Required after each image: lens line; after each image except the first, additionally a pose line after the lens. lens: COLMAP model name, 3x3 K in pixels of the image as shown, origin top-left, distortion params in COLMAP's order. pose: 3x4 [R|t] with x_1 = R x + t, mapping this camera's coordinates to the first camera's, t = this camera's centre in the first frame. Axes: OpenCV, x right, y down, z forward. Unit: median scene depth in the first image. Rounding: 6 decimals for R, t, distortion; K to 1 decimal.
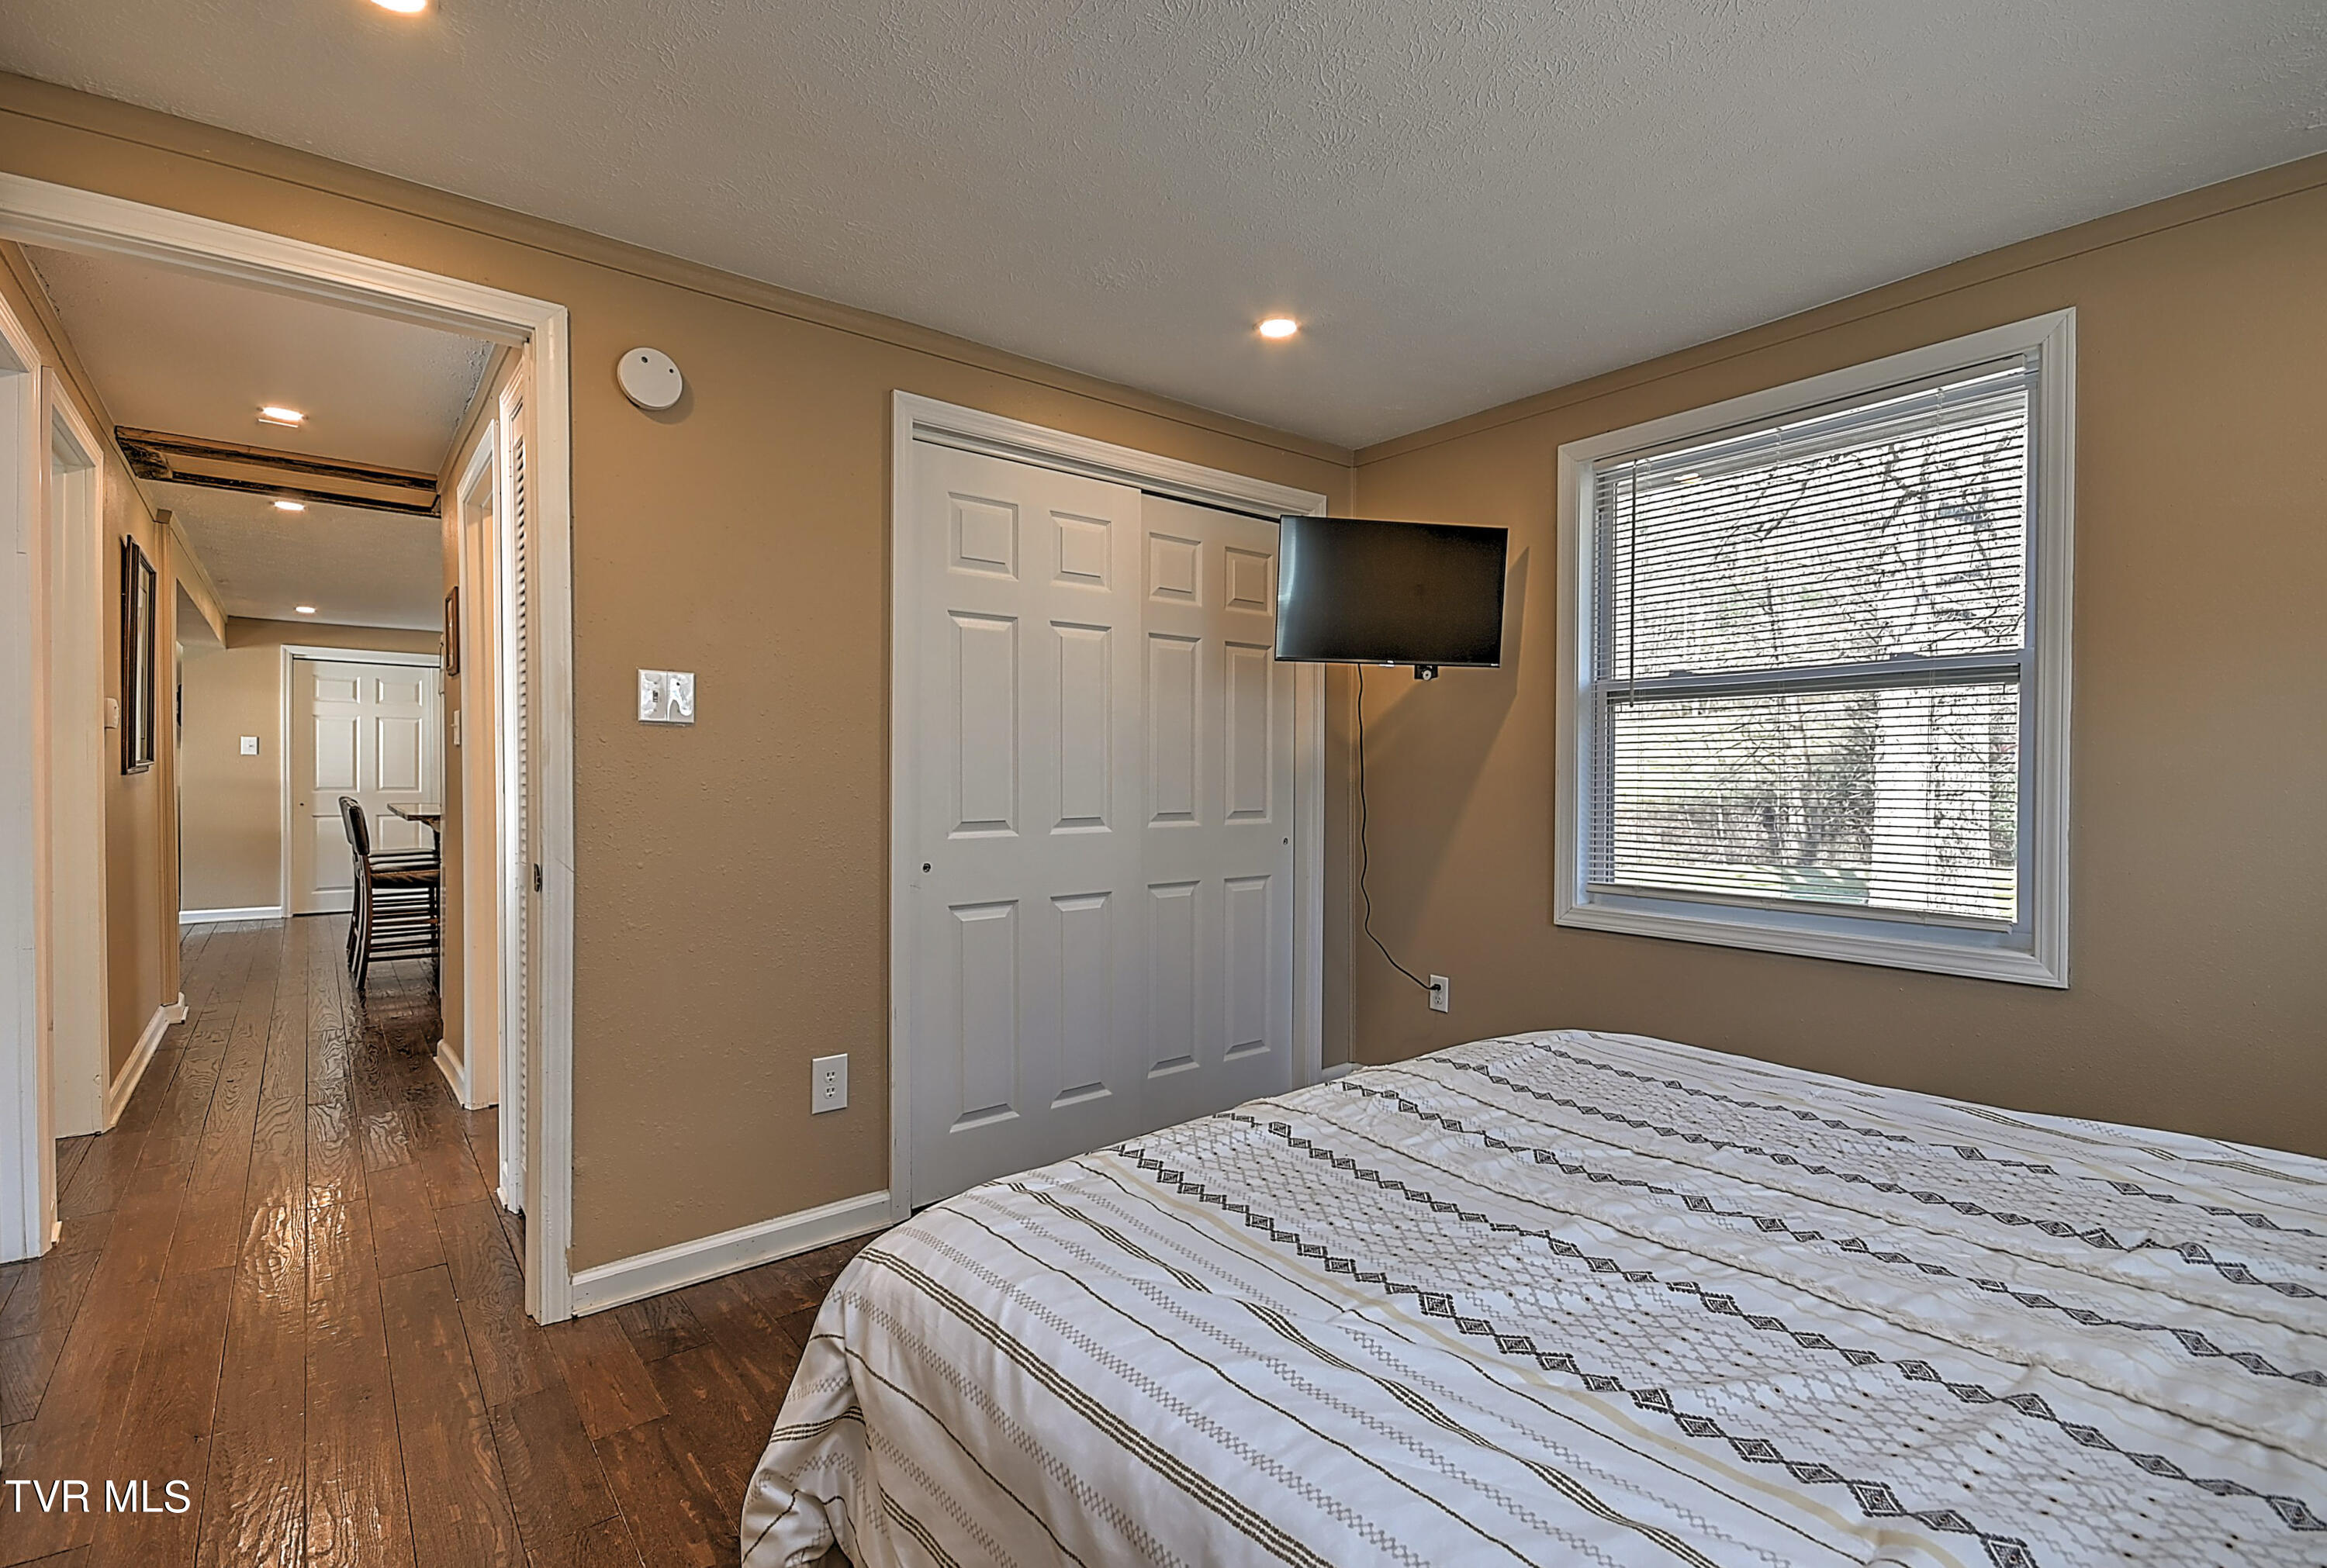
lens RADIAL K [[1046.9, 0, 1163.5], [0, 1046.9, 784.0], [0, 0, 1]] dist [0.000314, -0.000002]
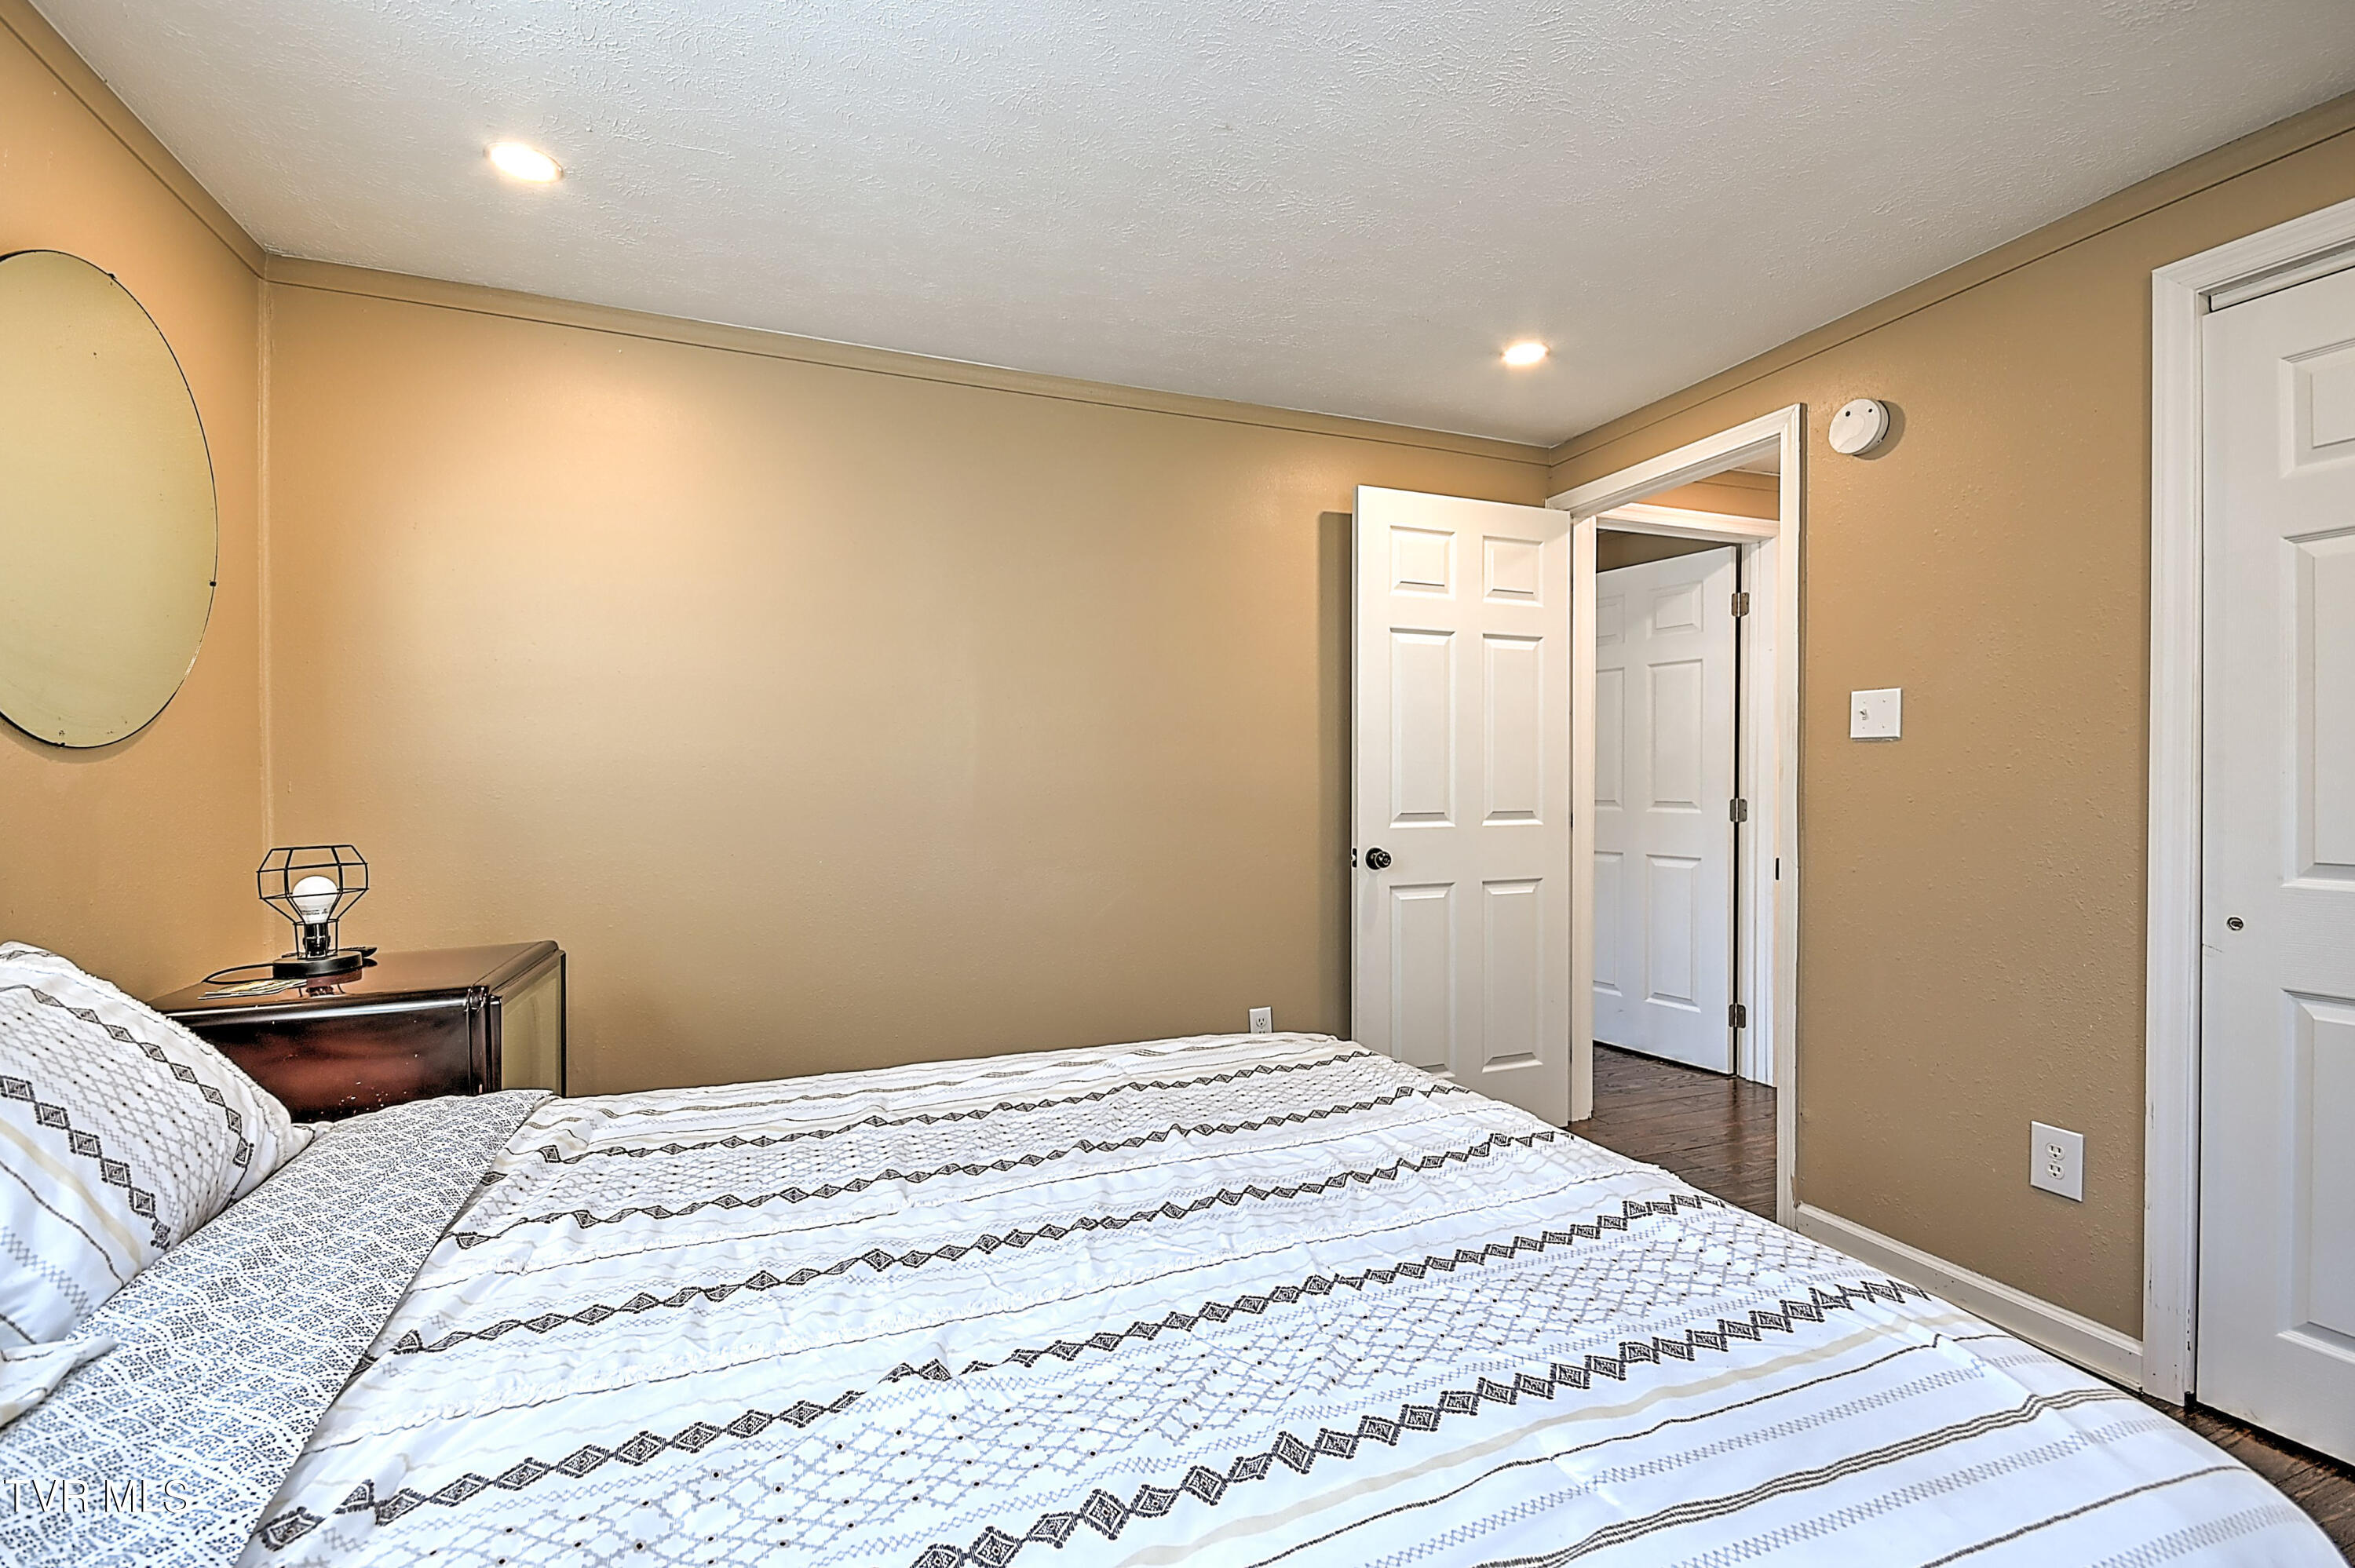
lens RADIAL K [[1063.2, 0, 1177.5], [0, 1063.2, 784.0], [0, 0, 1]] dist [-0.015730, -0.000469]
pose [[-0.320225, -0.001553, -0.947340, 0.778629], [-0.015966, 0.999865, 0.003758, -0.003452], [0.947207, 0.016329, -0.320206, 0.681211]]
